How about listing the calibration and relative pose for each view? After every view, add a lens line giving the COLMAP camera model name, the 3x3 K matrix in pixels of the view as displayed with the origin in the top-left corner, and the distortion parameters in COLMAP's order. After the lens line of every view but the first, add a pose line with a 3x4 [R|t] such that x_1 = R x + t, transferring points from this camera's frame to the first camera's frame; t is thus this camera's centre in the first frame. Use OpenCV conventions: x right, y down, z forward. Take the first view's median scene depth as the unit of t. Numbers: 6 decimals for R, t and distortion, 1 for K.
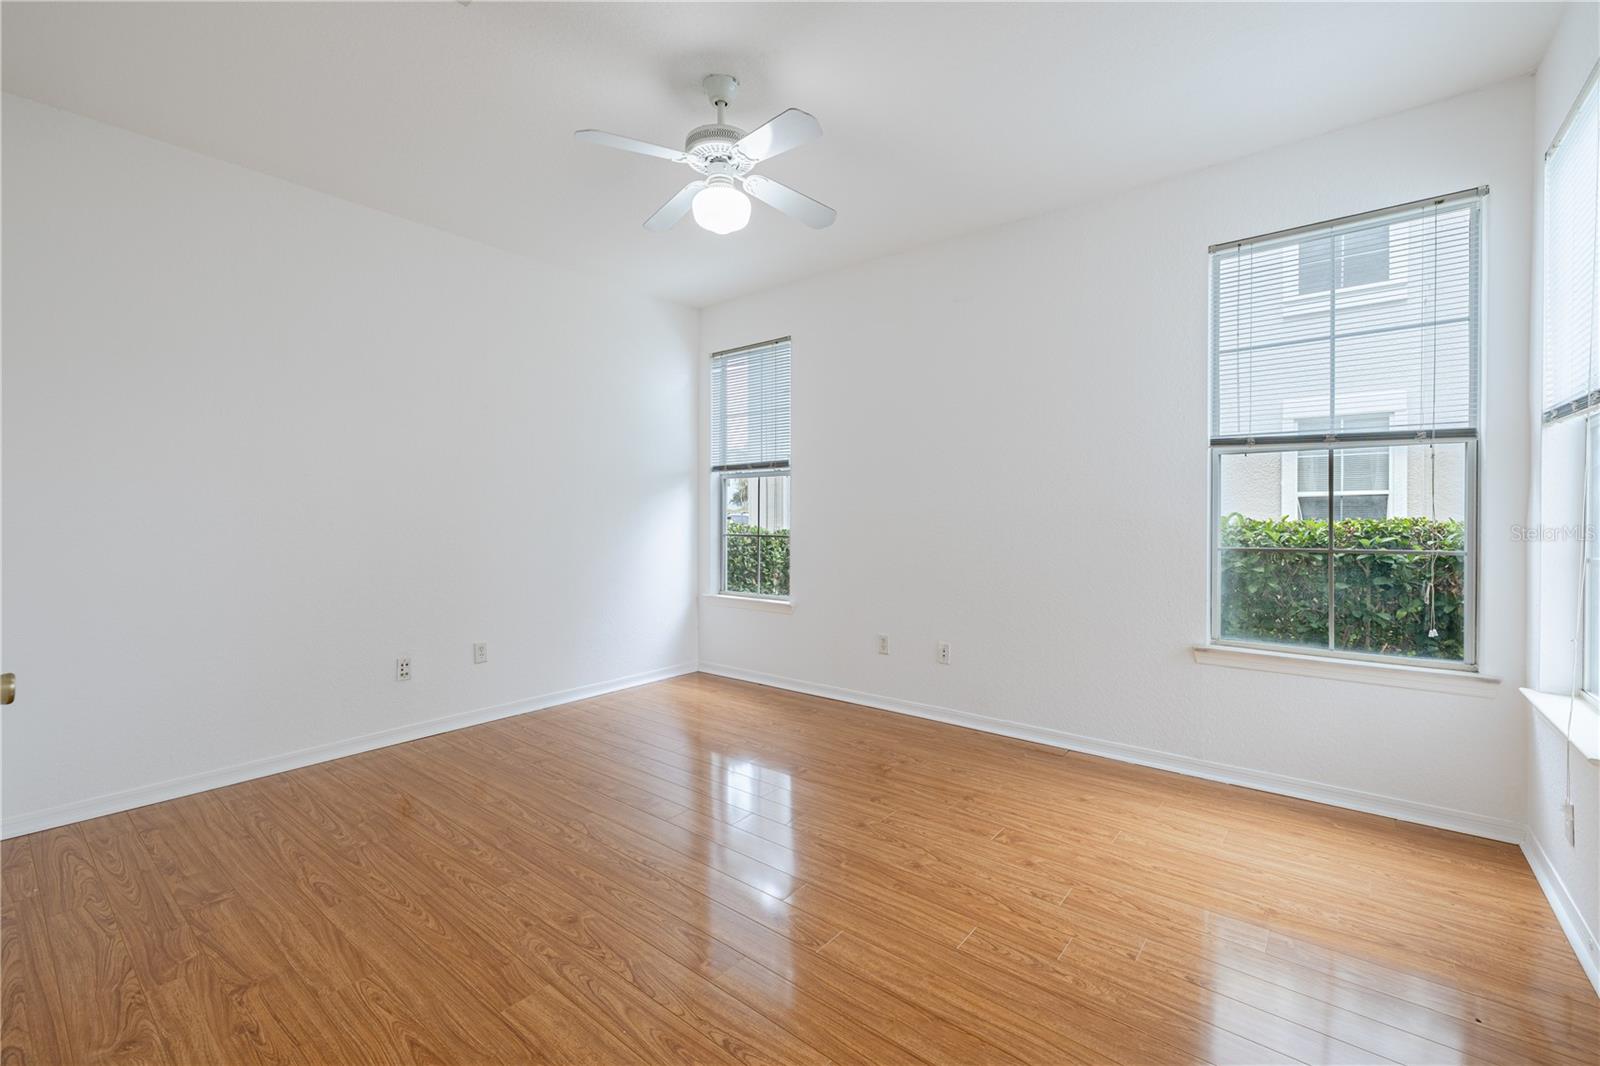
lens RADIAL K [[674.7, 0, 796.7], [0, 674.7, 521.7], [0, 0, 1]] dist [0.002198, -0.000090]
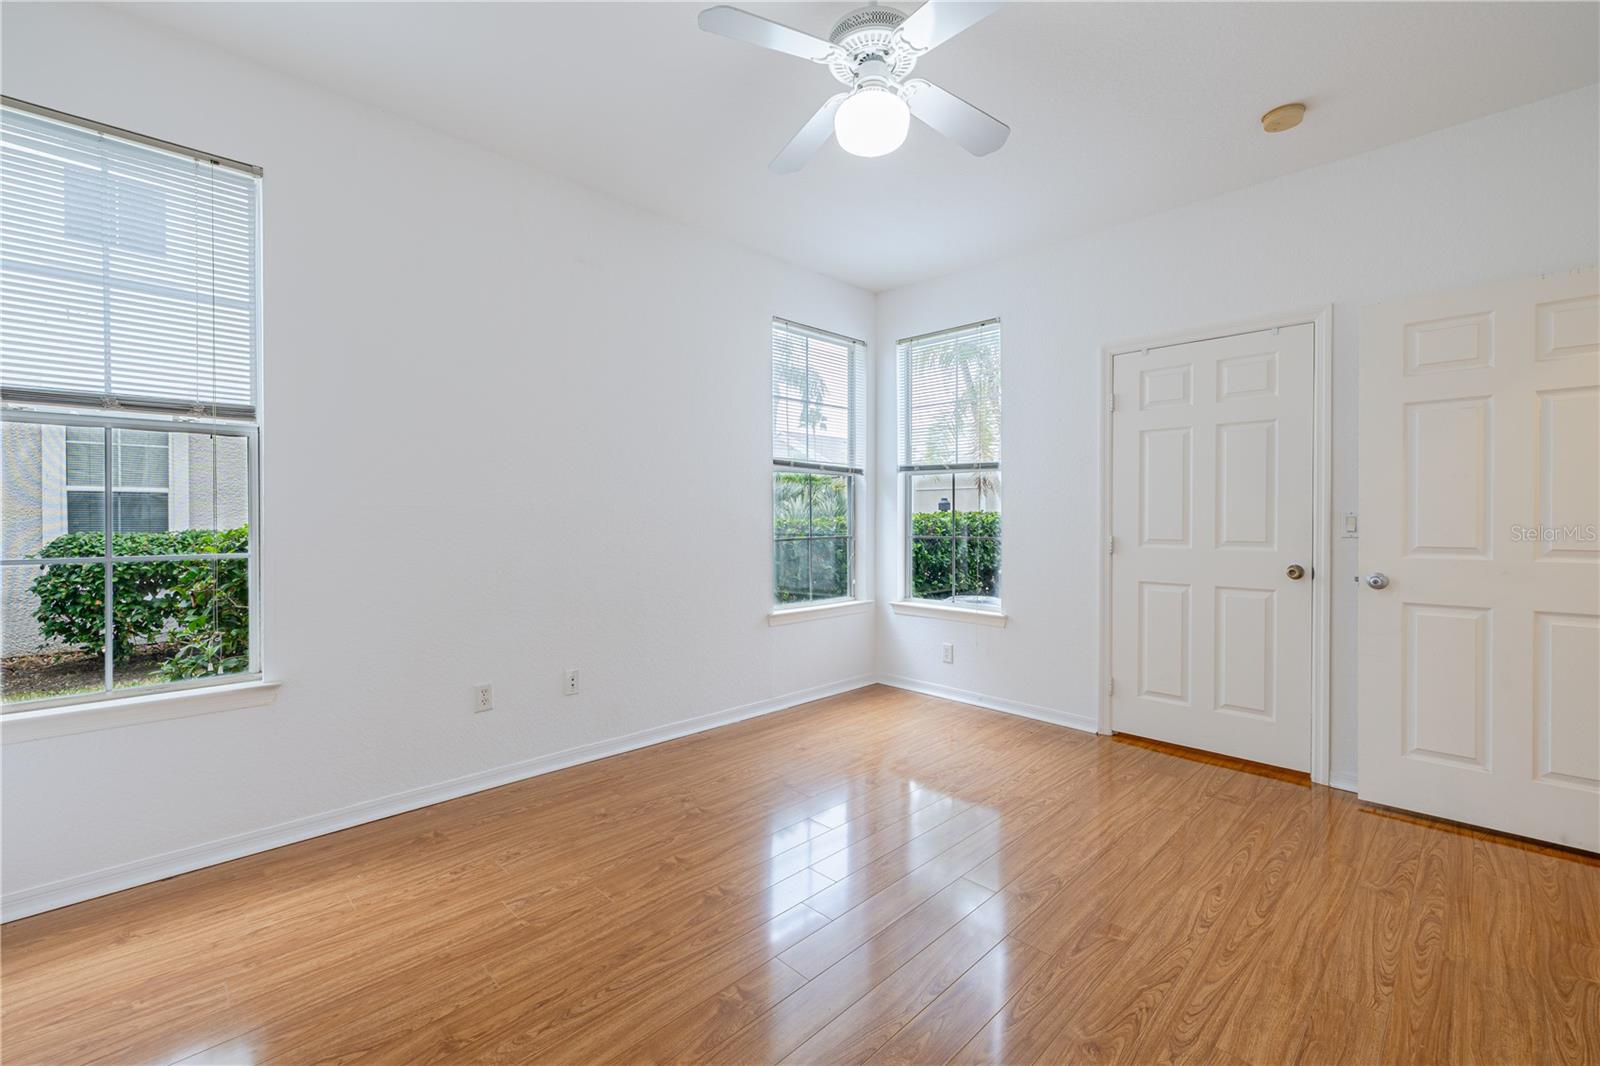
lens RADIAL K [[674.7, 0, 796.7], [0, 674.7, 521.7], [0, 0, 1]] dist [0.002198, -0.000090]
pose [[0.108329, -0.007506, 0.994087, -0.778681], [0.005637, 0.999960, 0.006936, -0.007308], [-0.994099, 0.004853, 0.108367, 0.866183]]
